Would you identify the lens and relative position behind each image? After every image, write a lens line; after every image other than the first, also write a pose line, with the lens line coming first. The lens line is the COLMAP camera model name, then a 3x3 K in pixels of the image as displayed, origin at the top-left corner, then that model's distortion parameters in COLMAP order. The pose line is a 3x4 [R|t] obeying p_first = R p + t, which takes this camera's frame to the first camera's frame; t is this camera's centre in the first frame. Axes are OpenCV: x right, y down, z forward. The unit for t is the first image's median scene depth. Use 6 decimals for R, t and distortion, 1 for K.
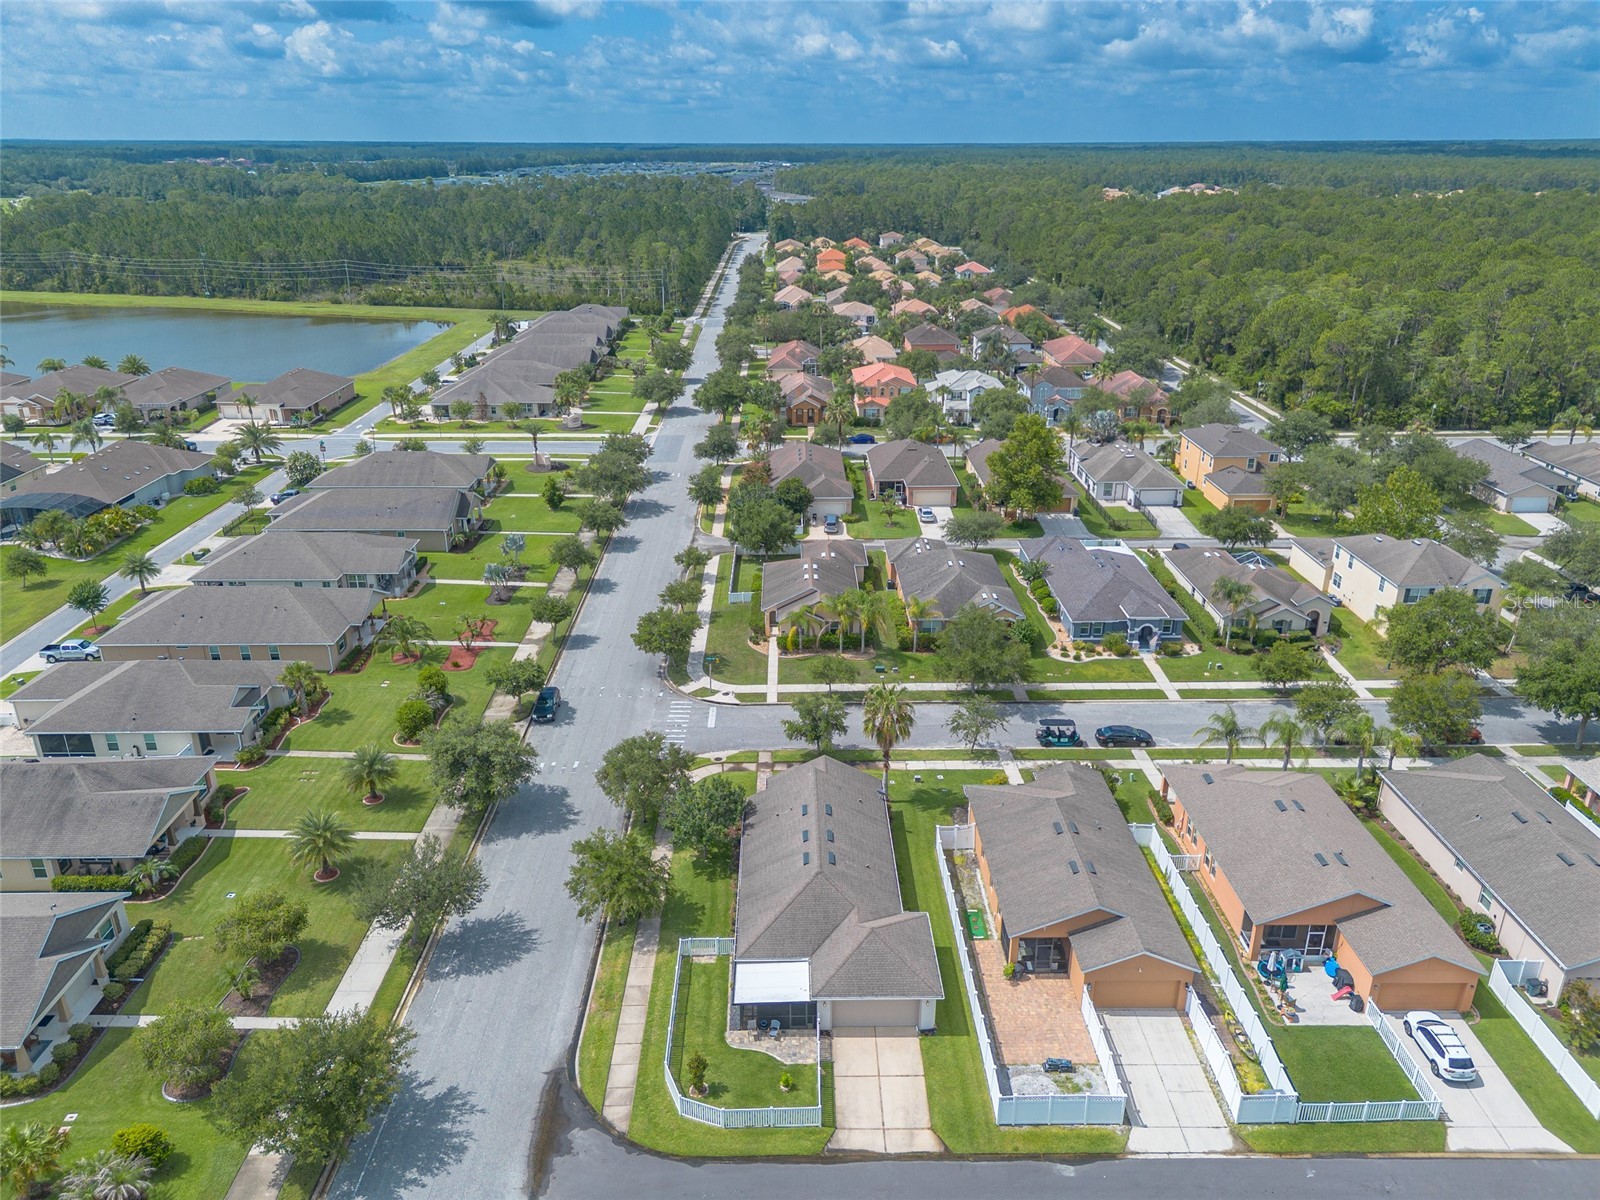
lens RADIAL K [[1128.1, 0, 797.5], [0, 1128.1, 607.4], [0, 0, 1]] dist [0.081563, -0.083856]
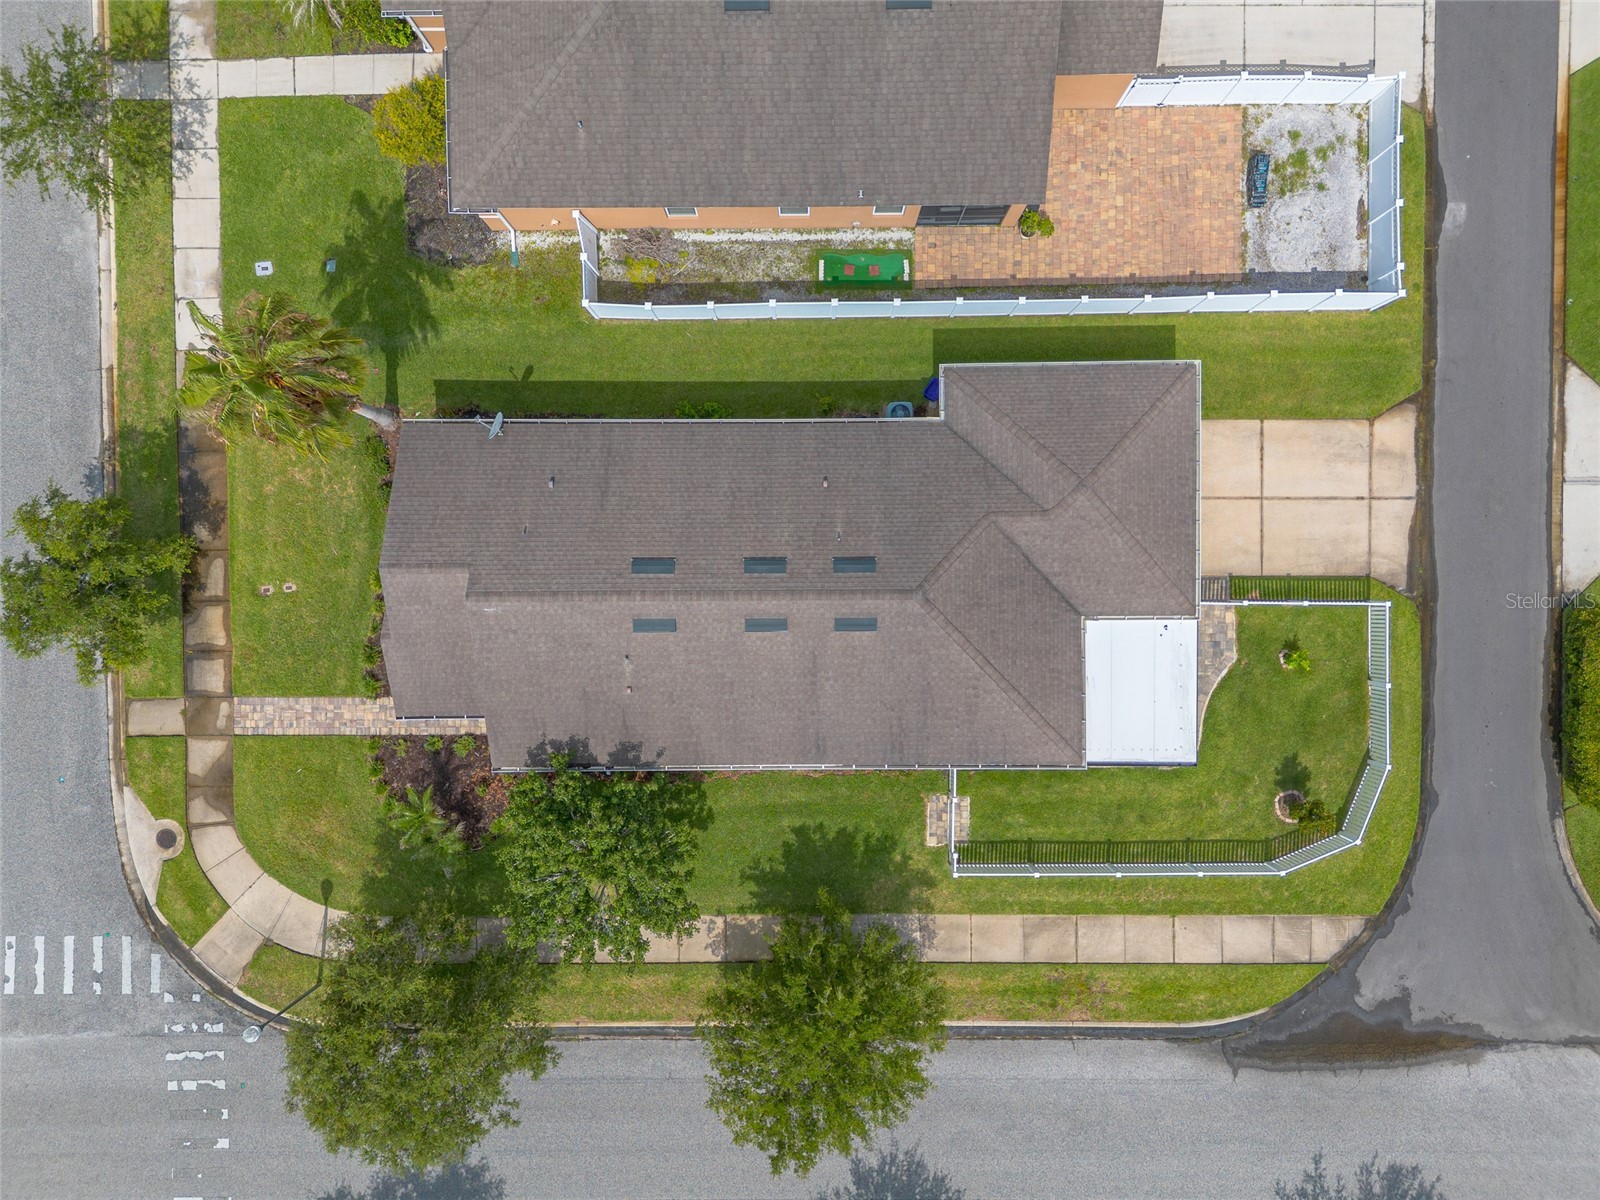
lens RADIAL K [[1139.9, 0, 798.9], [0, 1139.9, 600.7], [0, 0, 1]] dist [0.075708, -0.076851]
pose [[0.004688, -0.999849, -0.016722, 0.016383], [0.386341, -0.013613, 0.922255, -0.127764], [-0.922344, -0.010784, 0.386219, 0.576478]]
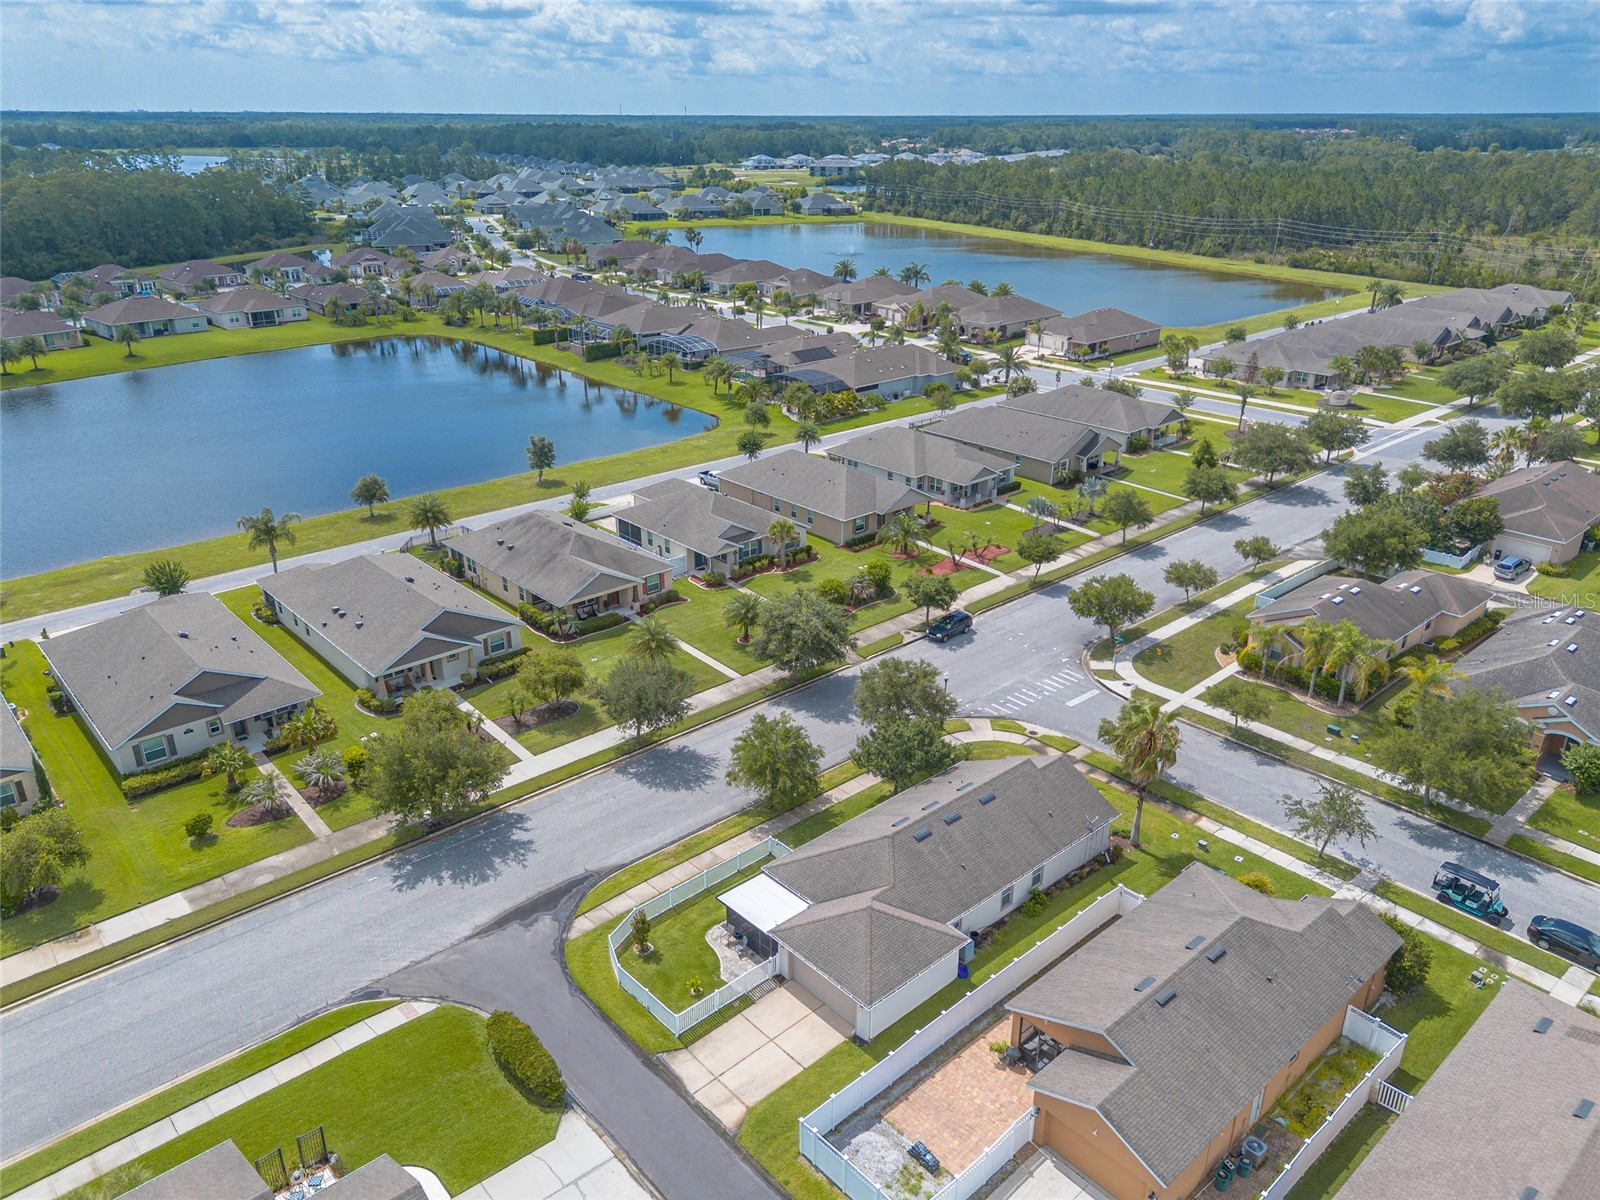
lens RADIAL K [[1139.9, 0, 798.9], [0, 1139.9, 600.7], [0, 0, 1]] dist [0.075708, -0.076851]
pose [[0.658639, 0.295152, -0.692156, 0.358050], [-0.287268, 0.948817, 0.131241, -0.027188], [0.695465, 0.112394, 0.709715, 0.190730]]
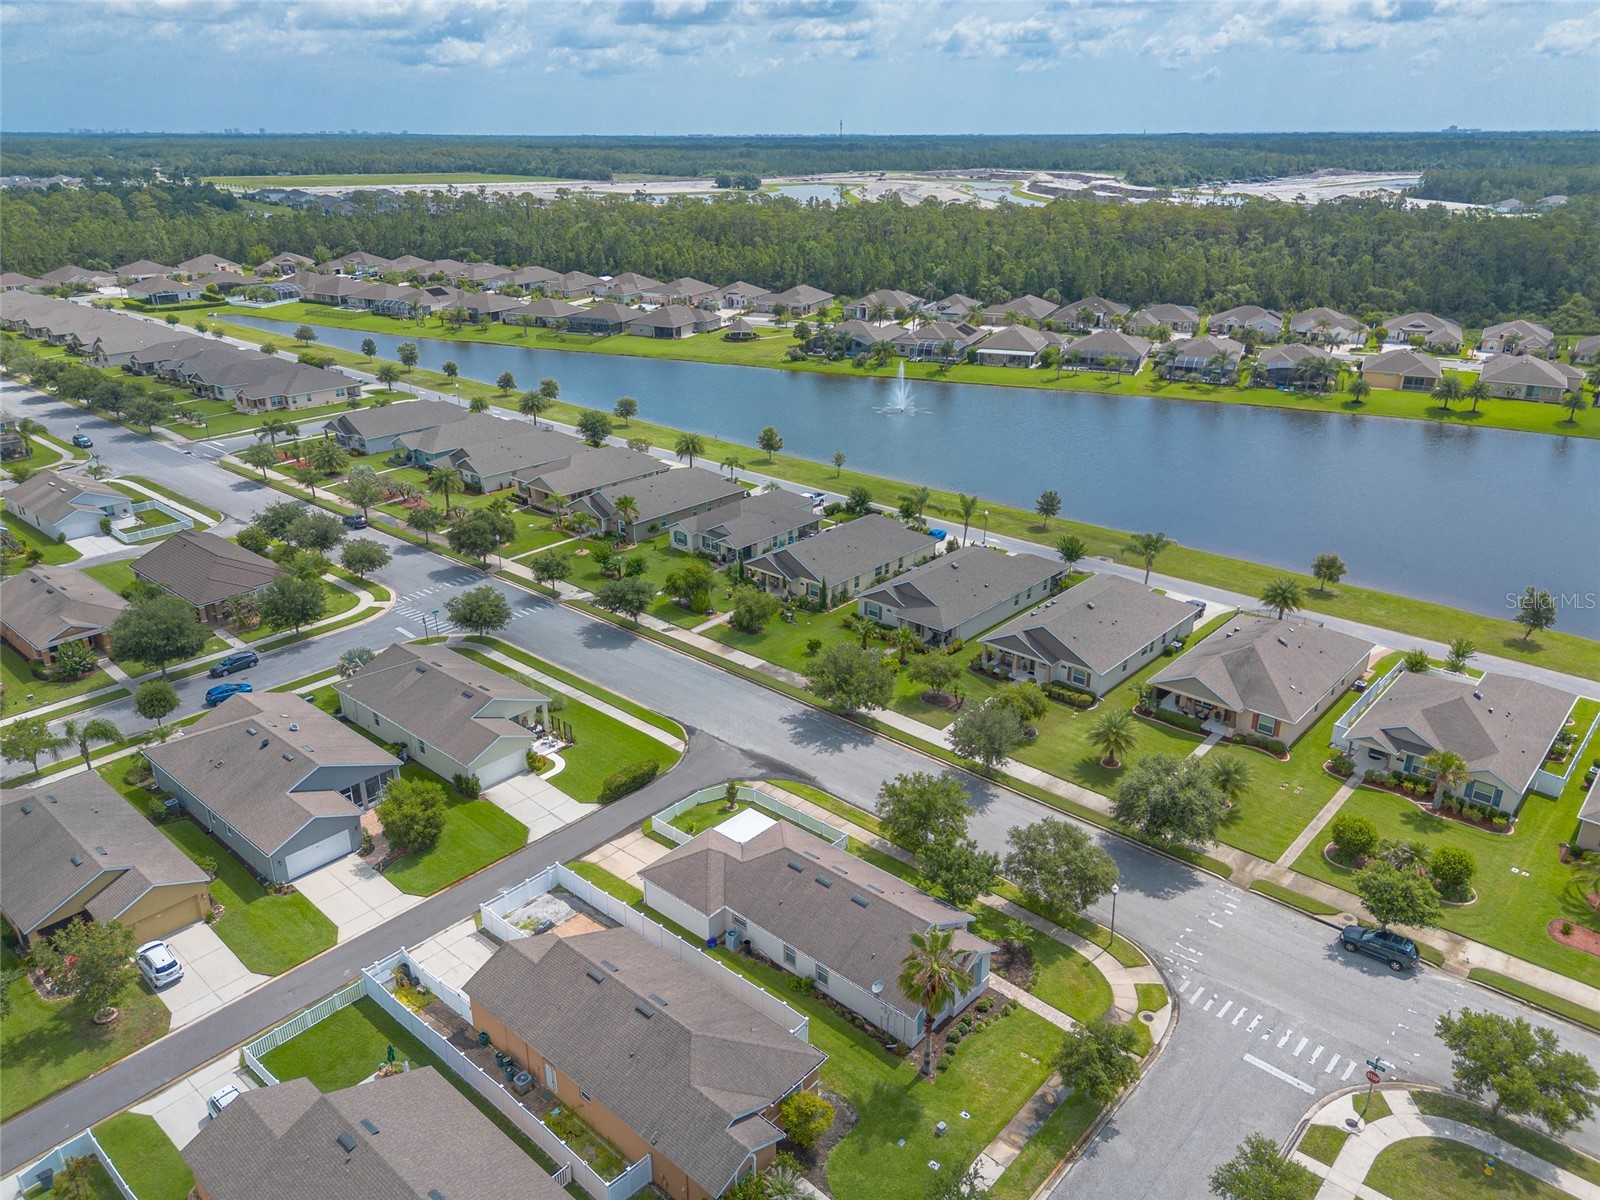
lens RADIAL K [[1128.1, 0, 797.5], [0, 1128.1, 607.4], [0, 0, 1]] dist [0.081563, -0.083856]
pose [[-0.673192, 0.286610, -0.681665, 0.466279], [-0.278607, 0.755594, 0.592837, -0.404677], [0.684975, 0.589010, -0.428809, 0.890580]]
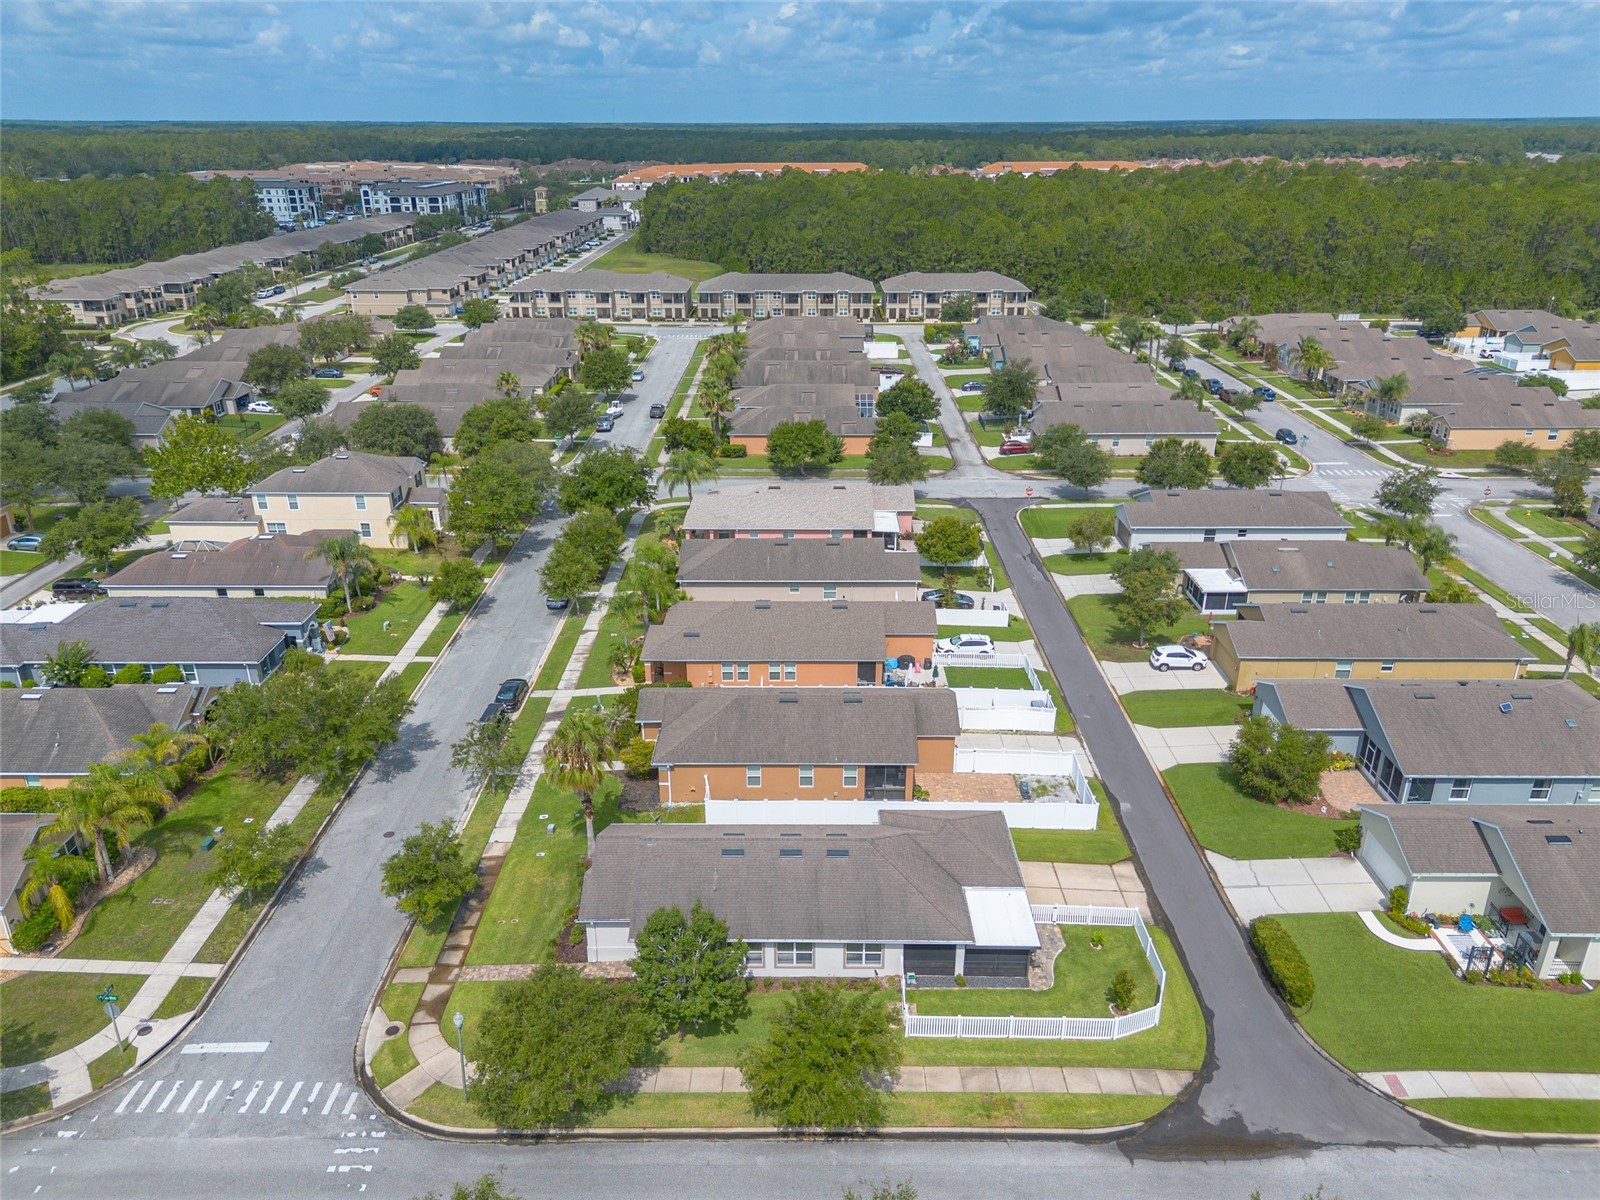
lens RADIAL K [[1133.9, 0, 800.0], [0, 1133.9, 600.0], [0, 0, 1]] dist [0.065440, -0.063211]
pose [[0.016611, -0.386306, 0.922221, -0.468616], [0.380846, 0.855263, 0.351399, -0.164042], [-0.924489, 0.345387, 0.161330, 0.559240]]
